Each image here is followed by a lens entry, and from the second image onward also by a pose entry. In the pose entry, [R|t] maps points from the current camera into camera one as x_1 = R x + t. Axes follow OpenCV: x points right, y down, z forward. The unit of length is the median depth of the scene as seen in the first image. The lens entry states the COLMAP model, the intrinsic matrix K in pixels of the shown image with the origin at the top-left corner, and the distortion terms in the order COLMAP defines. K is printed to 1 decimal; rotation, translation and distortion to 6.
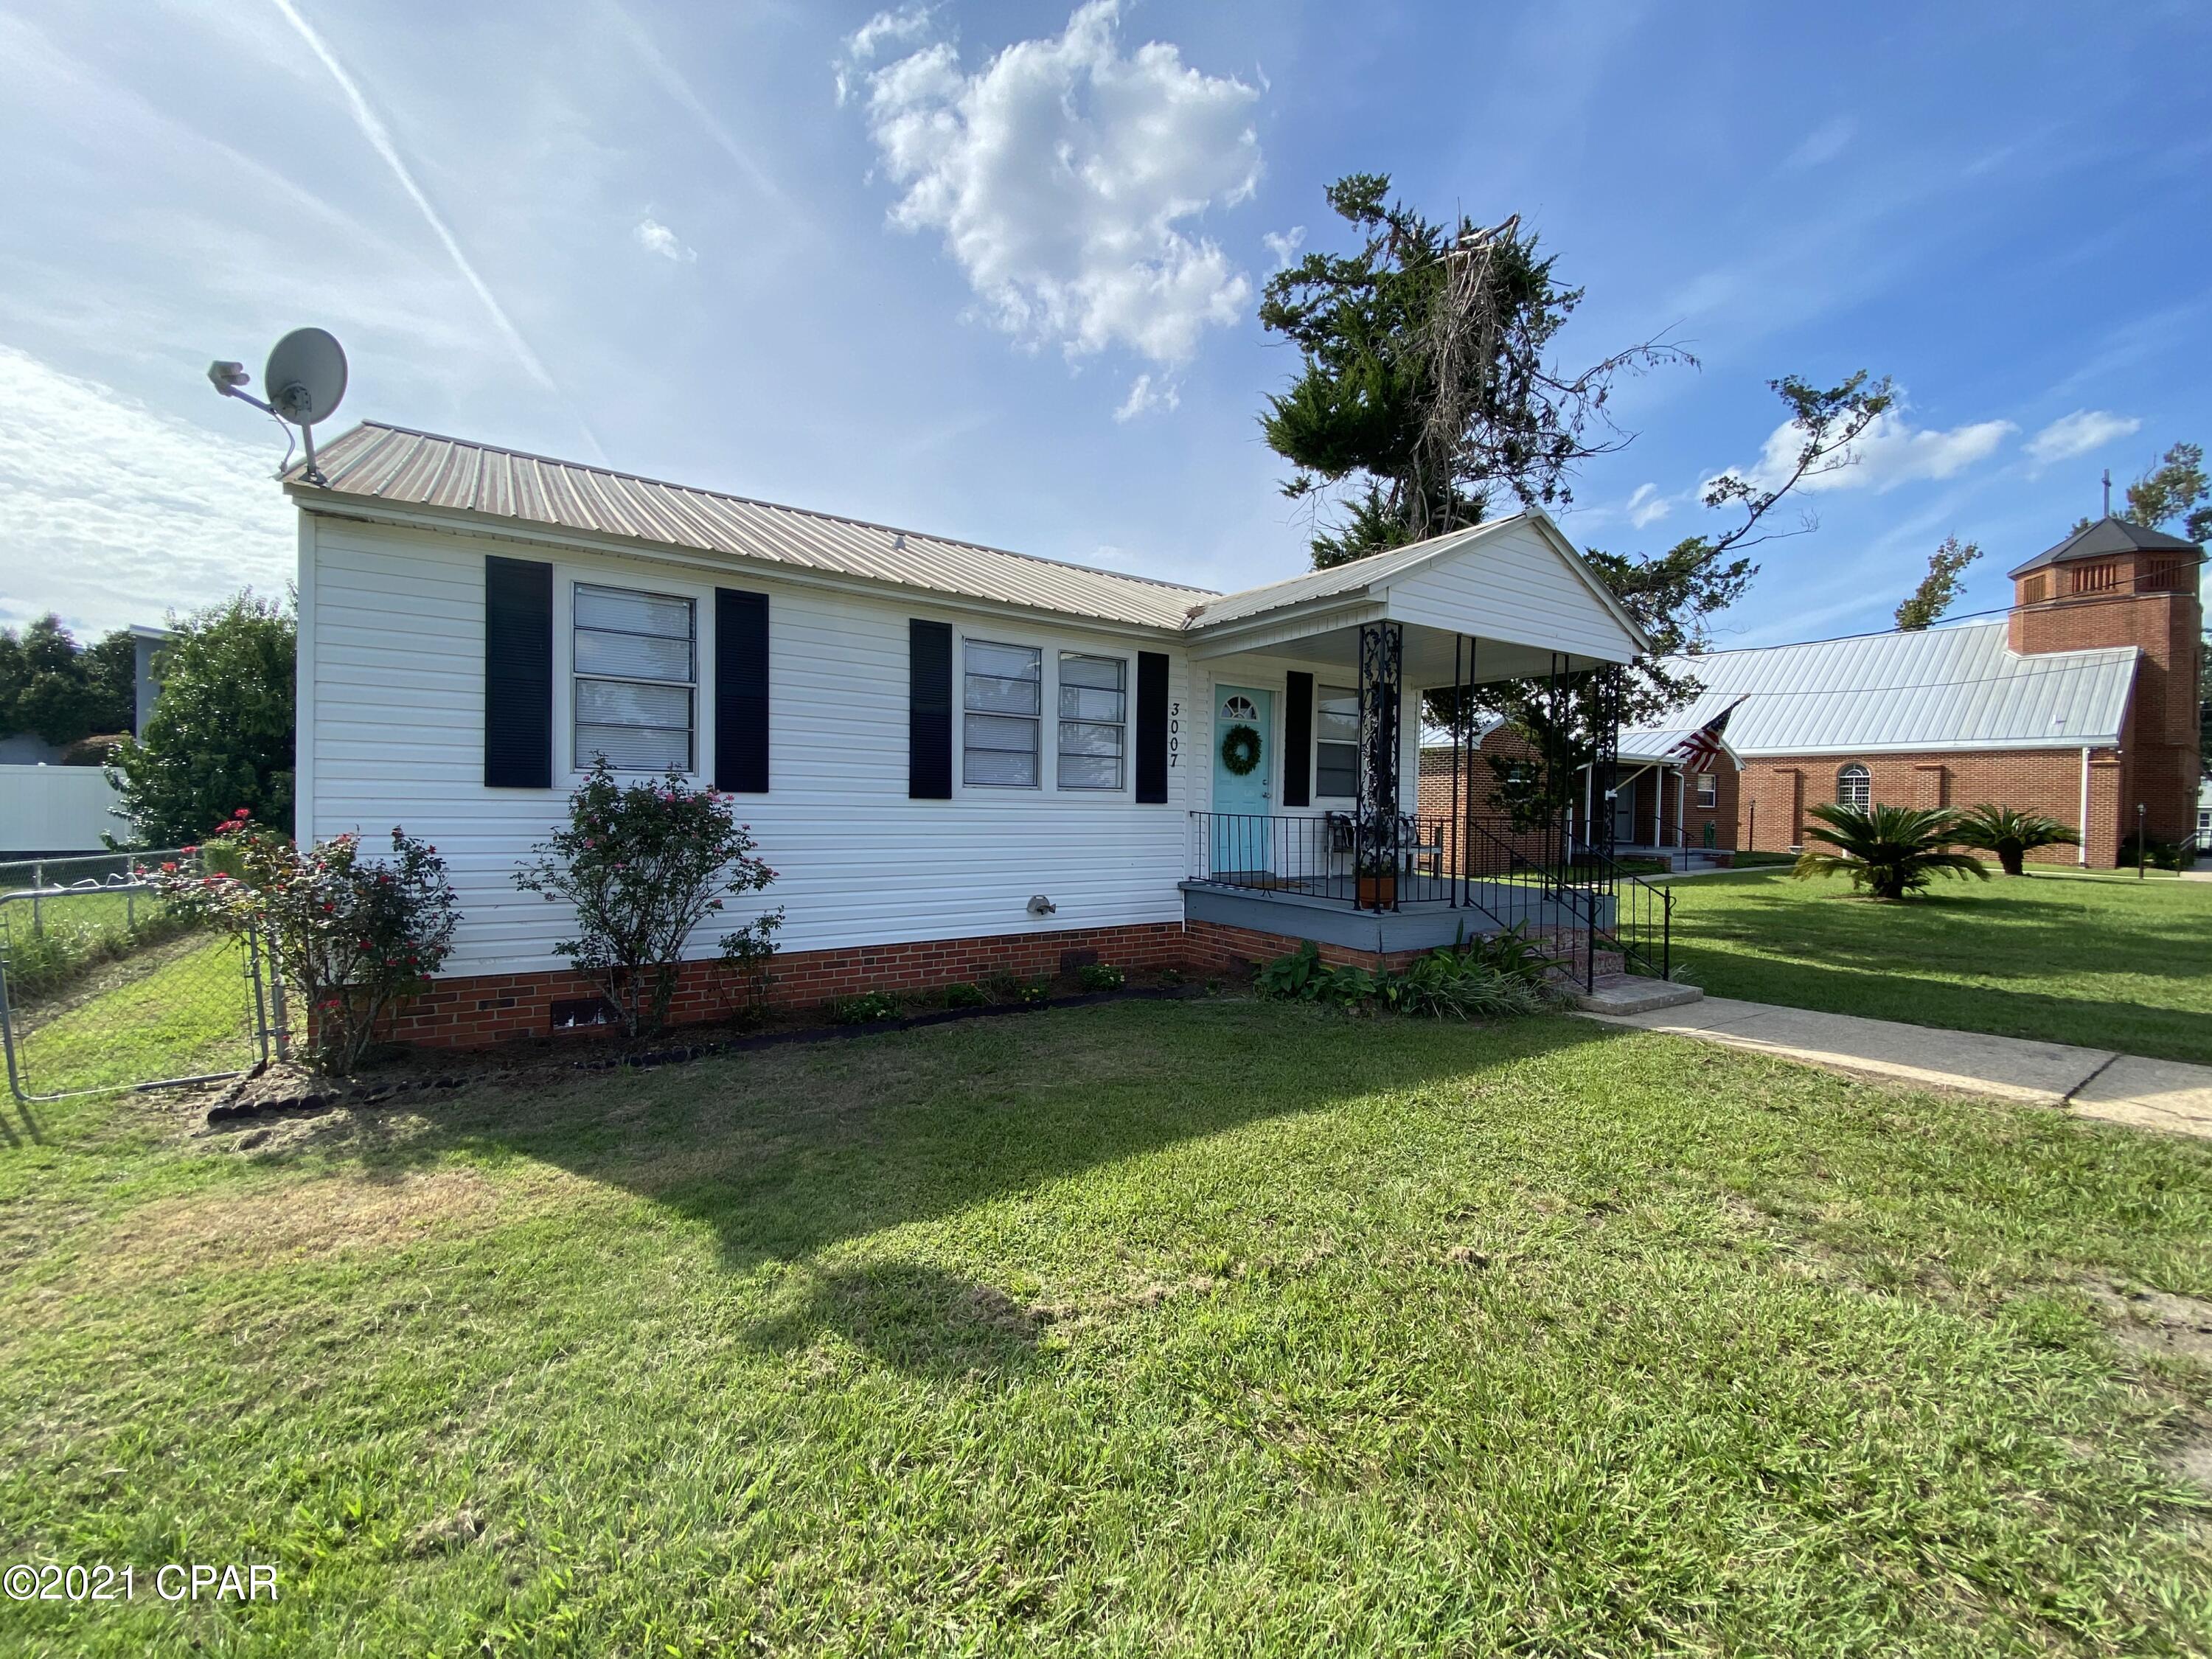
lens RADIAL K [[890.5, 0, 1102.1], [0, 890.5, 819.6], [0, 0, 1]] dist [0.049096, -0.036334]
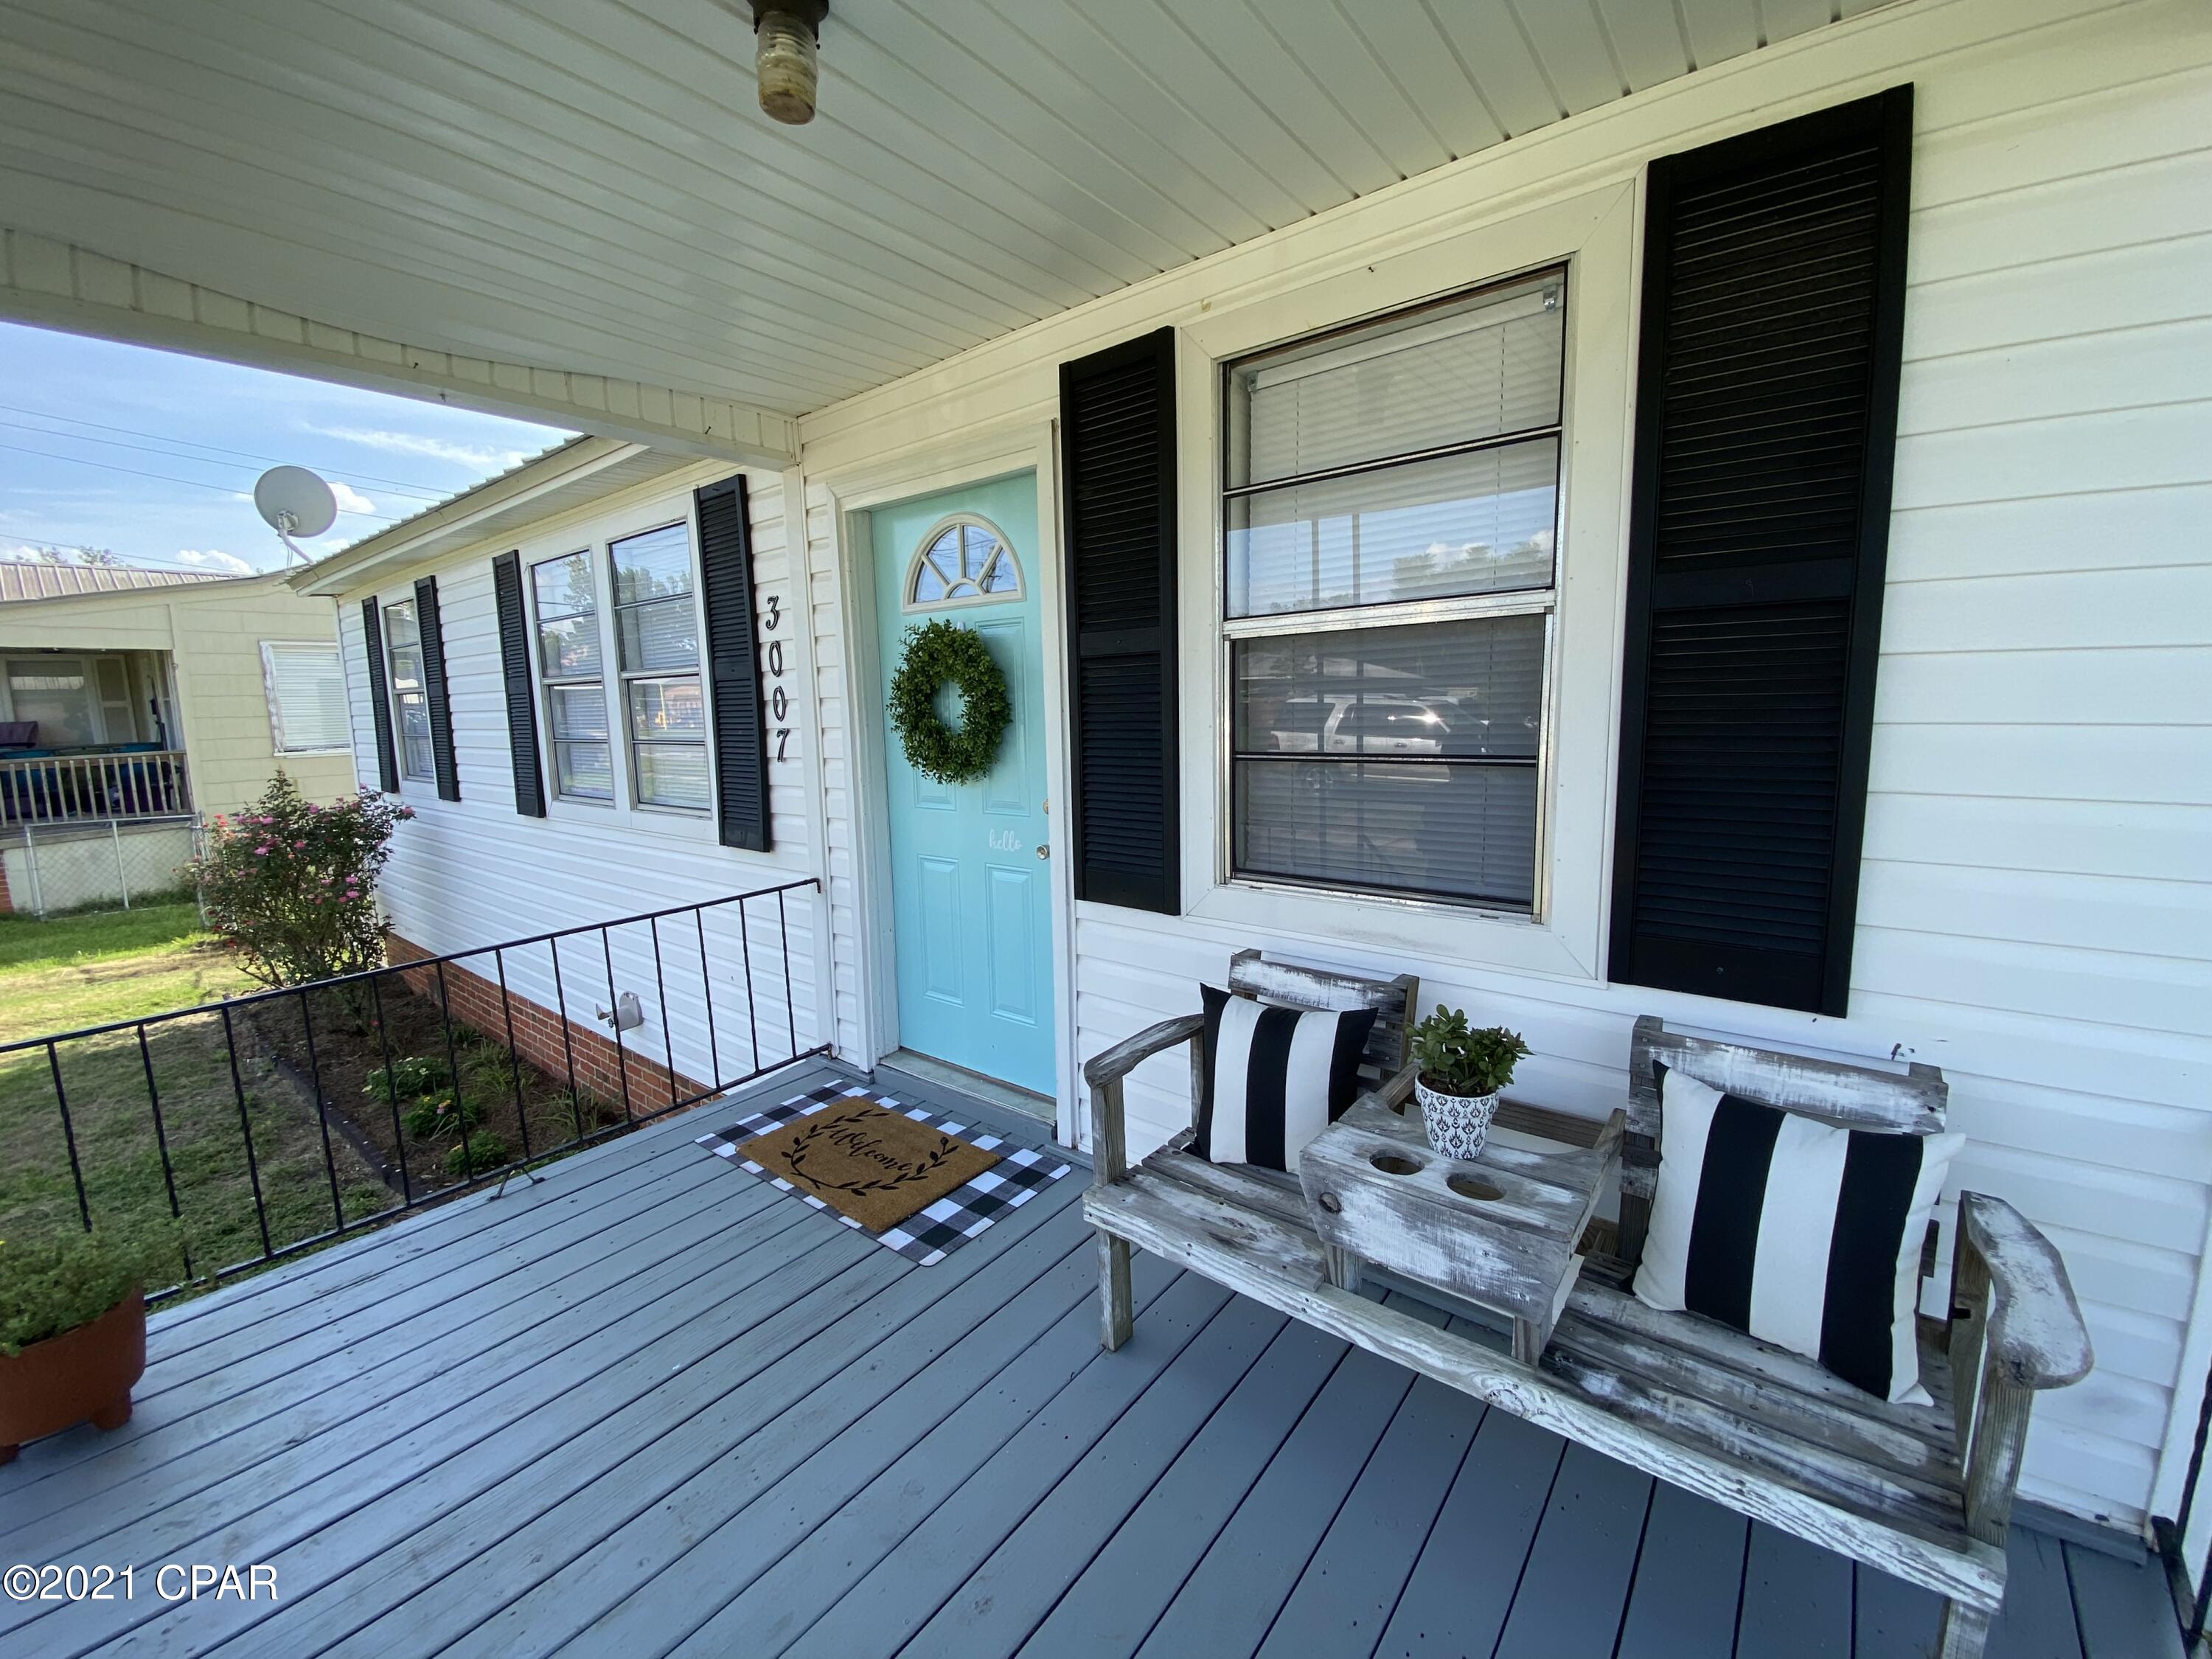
lens RADIAL K [[895.5, 0, 1102.5], [0, 895.5, 819.4], [0, 0, 1]] dist [0.027879, -0.020891]
pose [[0.297662, 0.107259, -0.948627, 0.574108], [0.021113, 0.992686, 0.118865, -0.089156], [0.954438, -0.055410, 0.293221, 1.158600]]
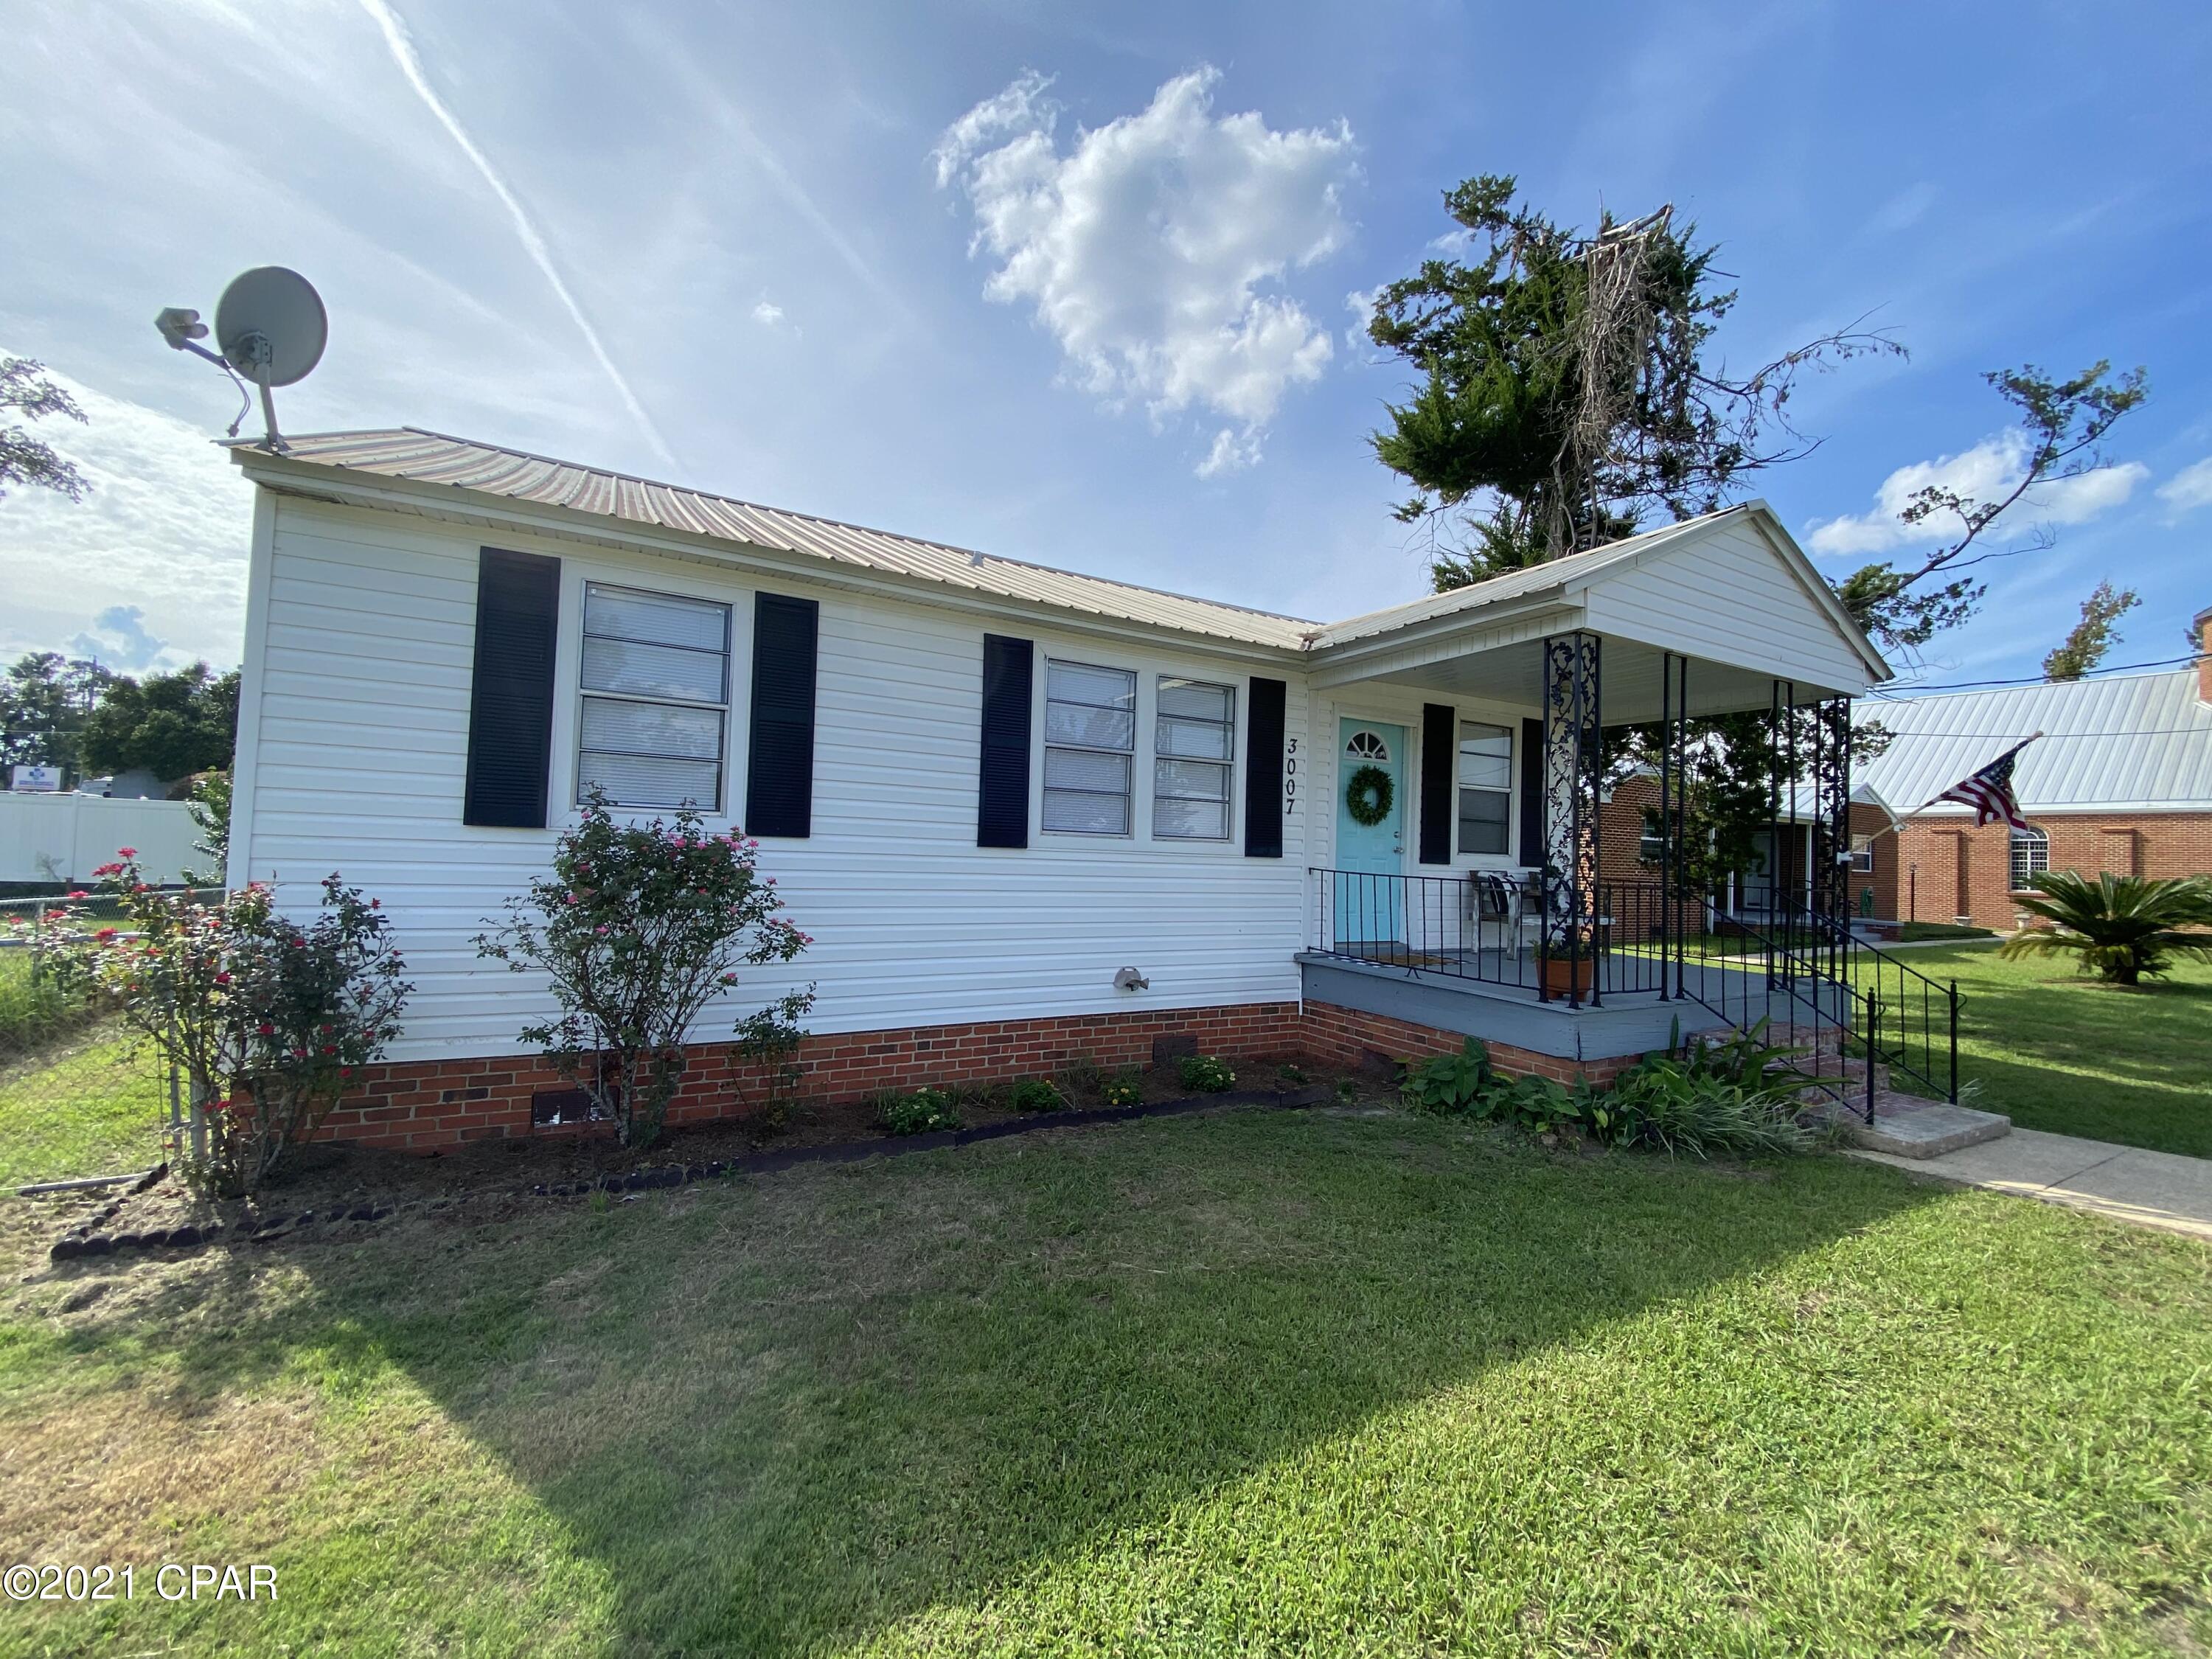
lens RADIAL K [[895.5, 0, 1102.5], [0, 895.5, 819.4], [0, 0, 1]] dist [0.027879, -0.020891]
pose [[0.996636, 0.014488, -0.080659, -0.031300], [-0.018968, 0.998303, -0.055062, -0.005499], [0.079724, 0.056407, 0.995220, 0.170327]]
